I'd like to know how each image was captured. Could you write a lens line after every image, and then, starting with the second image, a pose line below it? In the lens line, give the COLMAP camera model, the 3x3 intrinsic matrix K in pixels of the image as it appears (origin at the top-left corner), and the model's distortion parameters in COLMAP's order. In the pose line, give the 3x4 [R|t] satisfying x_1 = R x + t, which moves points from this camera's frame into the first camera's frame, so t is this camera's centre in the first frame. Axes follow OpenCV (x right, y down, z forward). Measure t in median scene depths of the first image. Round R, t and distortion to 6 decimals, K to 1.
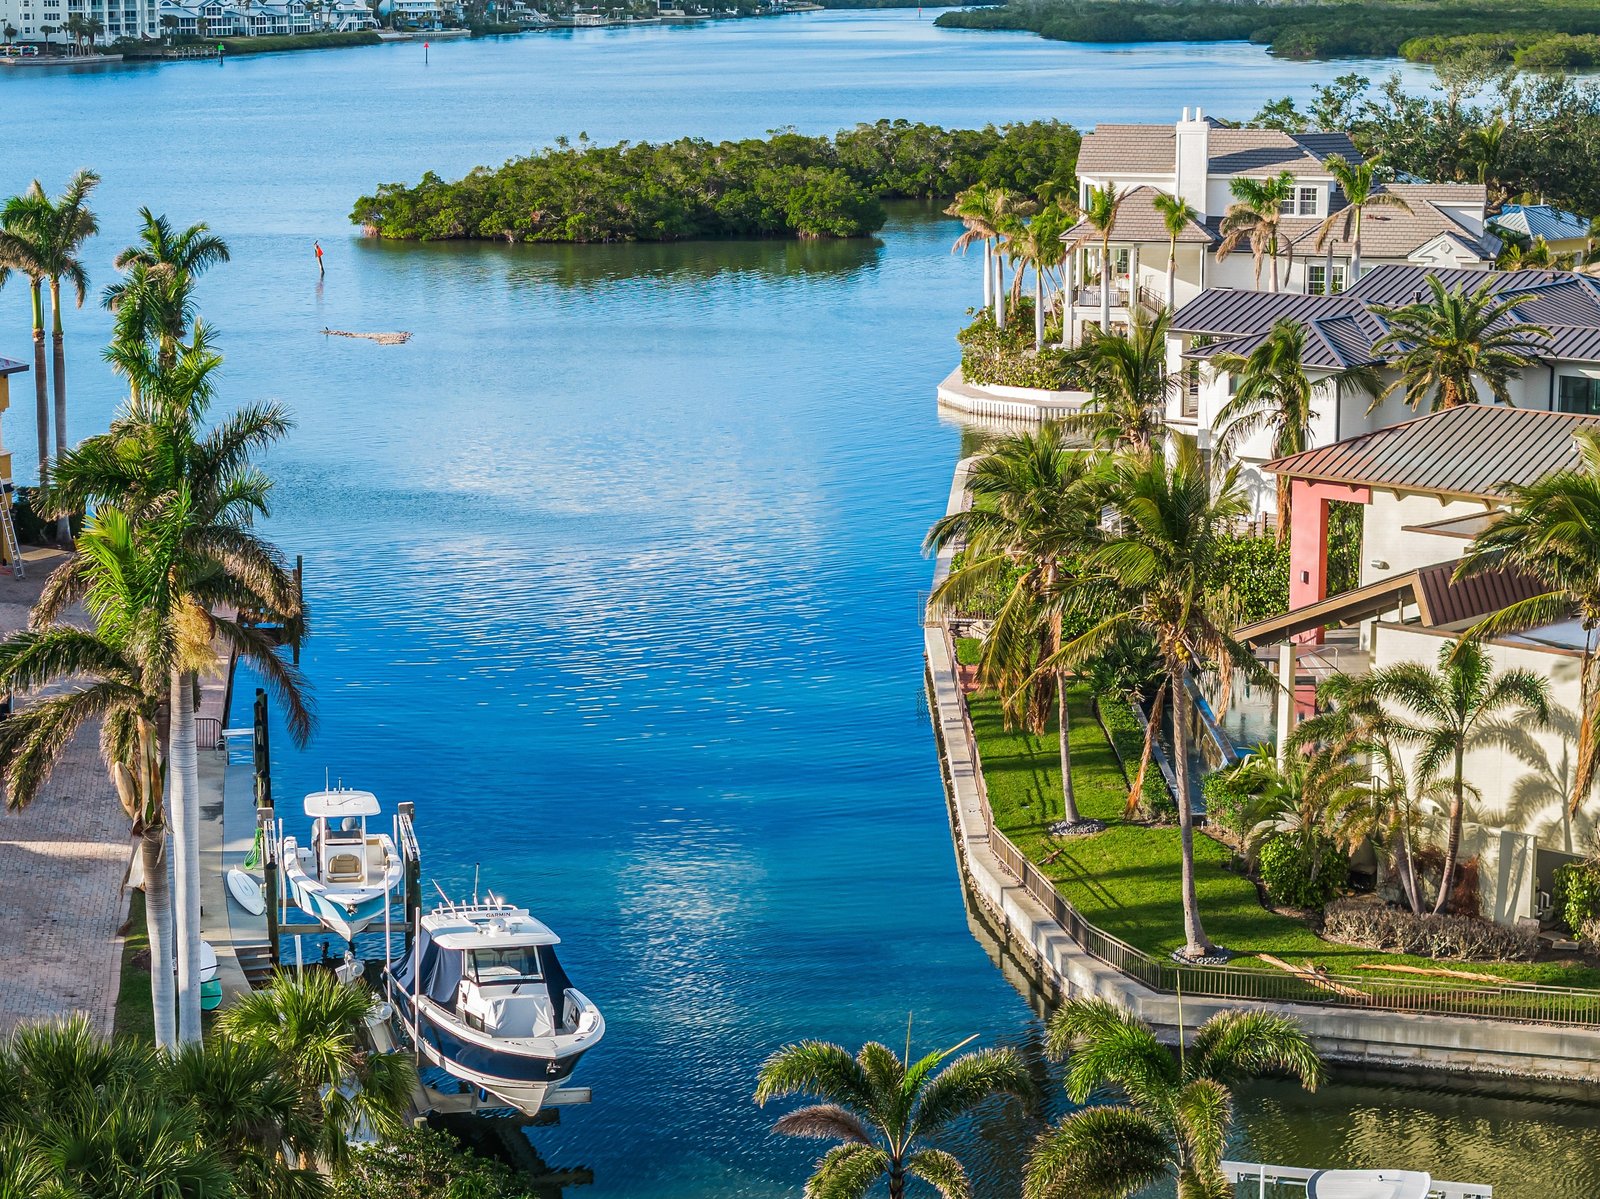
lens RADIAL K [[3493.2, 0, 793.0], [0, 3493.2, 636.8], [0, 0, 1]] dist [-0.129940, 0.668373]
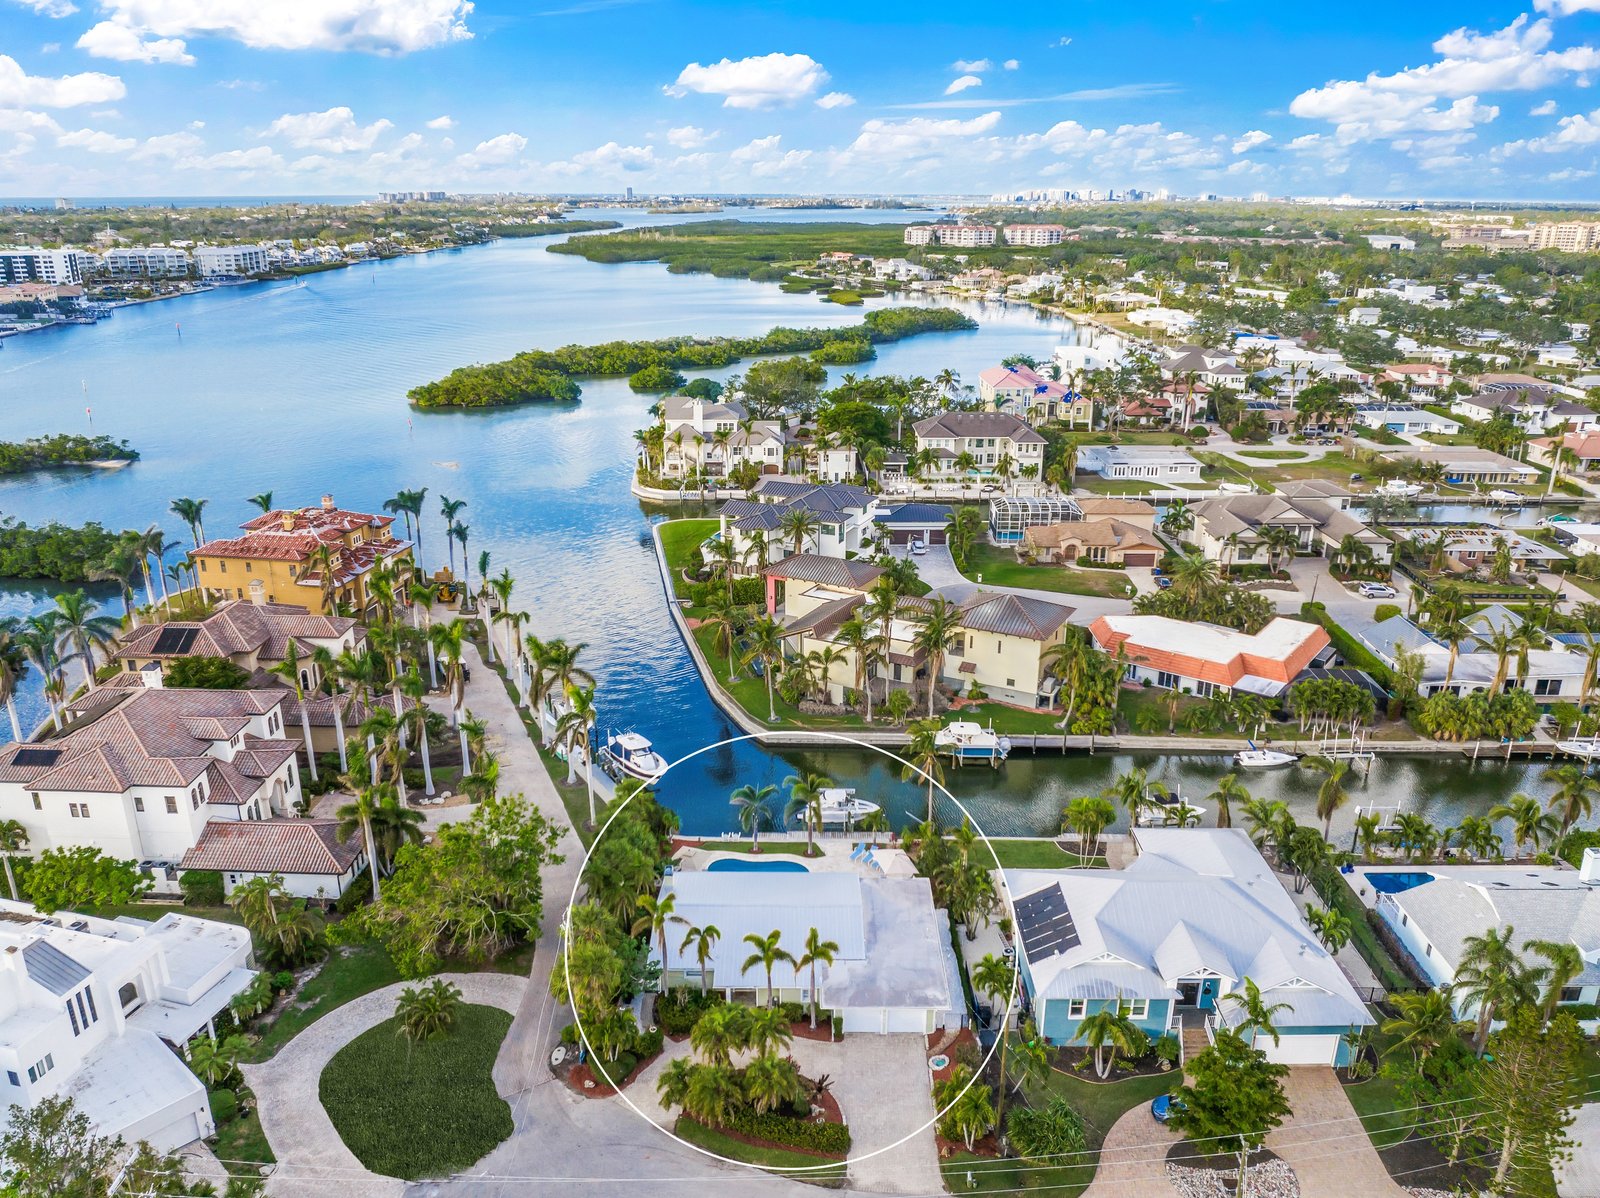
lens RADIAL K [[1133.4, 0, 802.8], [0, 1133.4, 653.6], [0, 0, 1]] dist [-0.007798, -0.037744]
pose [[0.969112, -0.086910, 0.230798, -0.070938], [0.047567, 0.984146, 0.170863, -0.095231], [-0.241989, -0.154607, 0.957882, -0.165599]]
